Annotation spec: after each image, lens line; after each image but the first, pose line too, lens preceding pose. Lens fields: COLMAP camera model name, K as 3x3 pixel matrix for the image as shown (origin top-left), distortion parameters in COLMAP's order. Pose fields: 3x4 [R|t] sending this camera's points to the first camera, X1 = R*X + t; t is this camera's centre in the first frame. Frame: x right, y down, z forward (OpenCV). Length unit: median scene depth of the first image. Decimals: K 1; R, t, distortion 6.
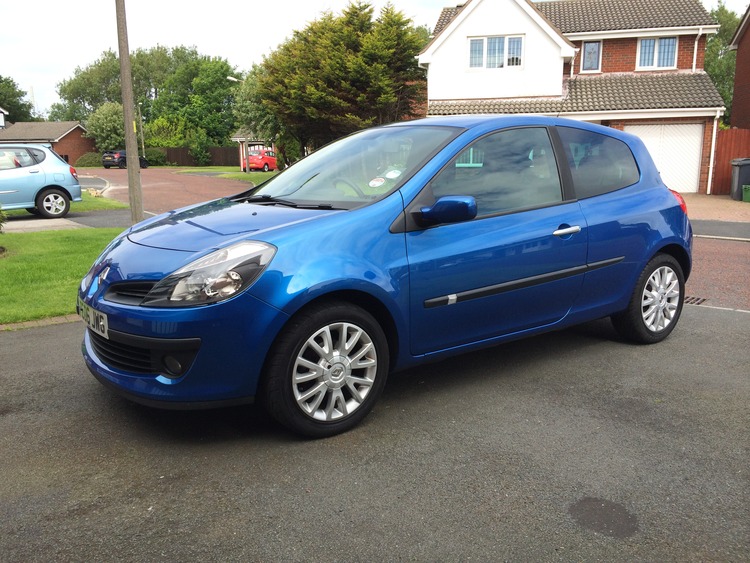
lens RADIAL K [[663.5, 0, 372.8], [0, 663.5, 282.3], [0, 0, 1]] dist [0.069095, -0.082049]
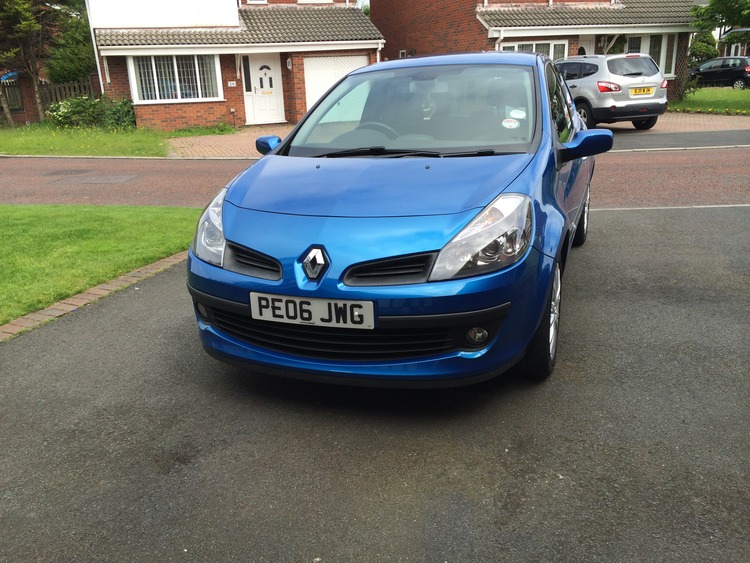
lens RADIAL K [[663.5, 0, 375.4], [0, 663.5, 280.8], [0, 0, 1]] dist [0.069095, -0.082049]
pose [[0.828774, -0.191615, 0.525754, -0.151741], [0.141399, 0.980766, 0.134552, -0.016602], [-0.541424, -0.037173, 0.839927, 0.050984]]
